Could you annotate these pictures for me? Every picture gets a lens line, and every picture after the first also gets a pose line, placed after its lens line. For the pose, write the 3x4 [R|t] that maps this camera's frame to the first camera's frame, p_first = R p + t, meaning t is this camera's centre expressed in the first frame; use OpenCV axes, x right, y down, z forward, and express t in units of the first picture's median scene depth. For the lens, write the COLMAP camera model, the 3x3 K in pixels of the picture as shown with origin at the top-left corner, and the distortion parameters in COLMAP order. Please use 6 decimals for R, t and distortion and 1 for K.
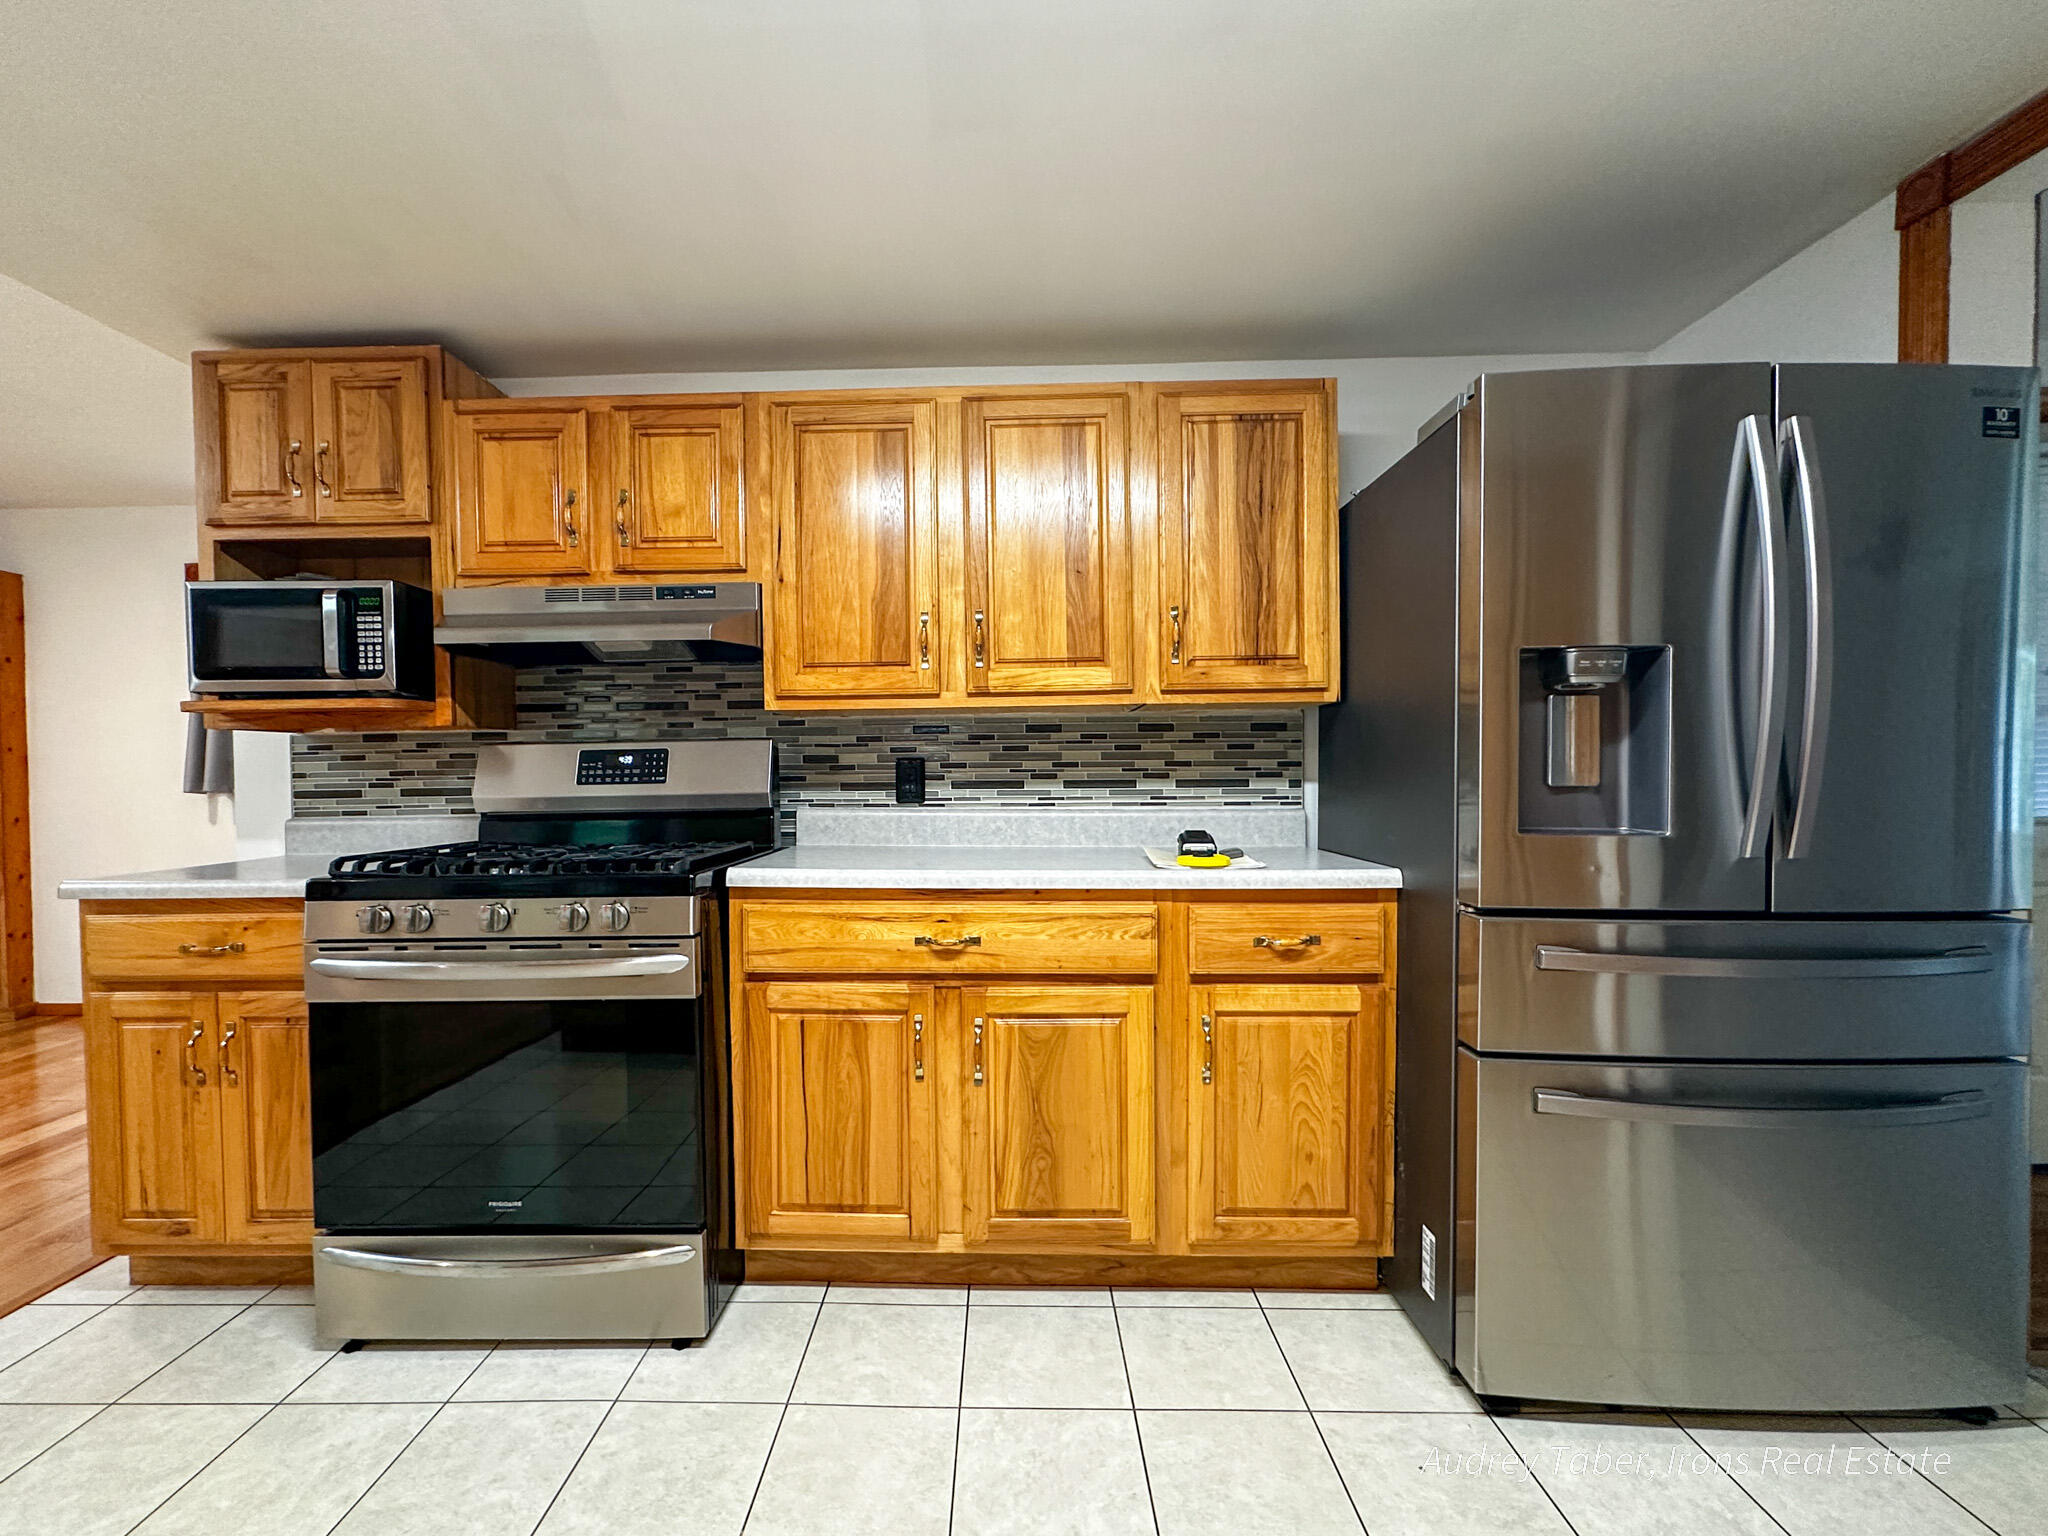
lens RADIAL K [[953.3, 0, 1025.8], [0, 953.3, 781.3], [0, 0, 1]] dist [-0.002693, -0.001099]
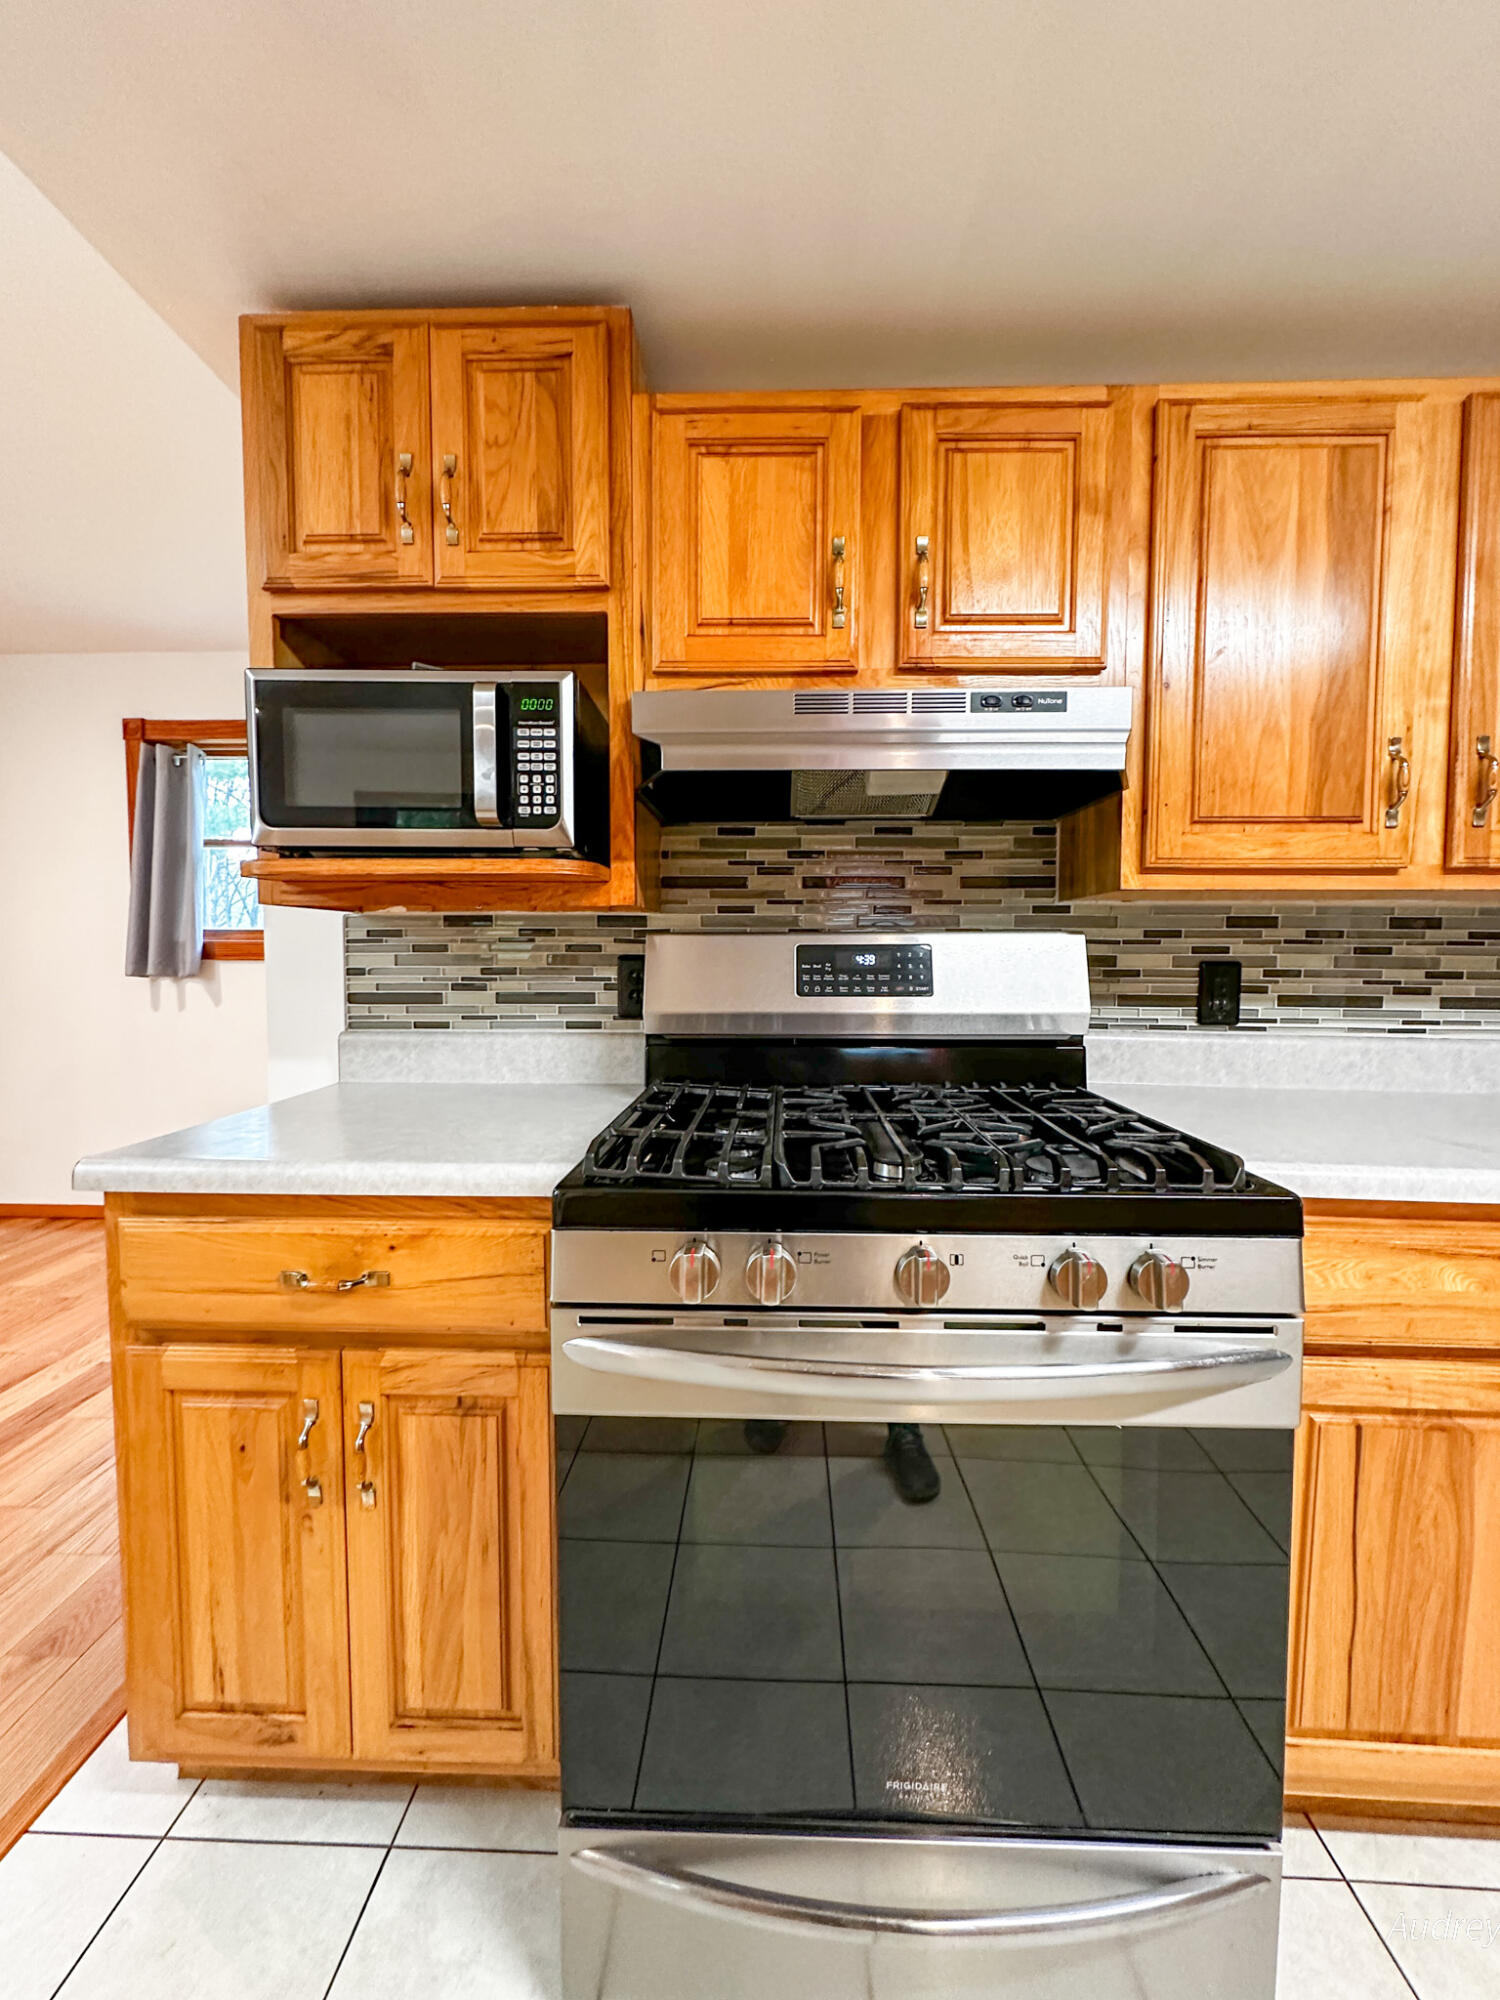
lens RADIAL K [[808.9, 0, 750.1], [0, 808.9, 988.5], [0, 0, 1]] dist [-0.003420, 0.000241]
pose [[0.999790, 0.017300, -0.010950, -0.523927], [-0.016915, 0.999268, 0.034308, -0.021912], [0.011536, -0.034115, 0.999351, 0.448410]]
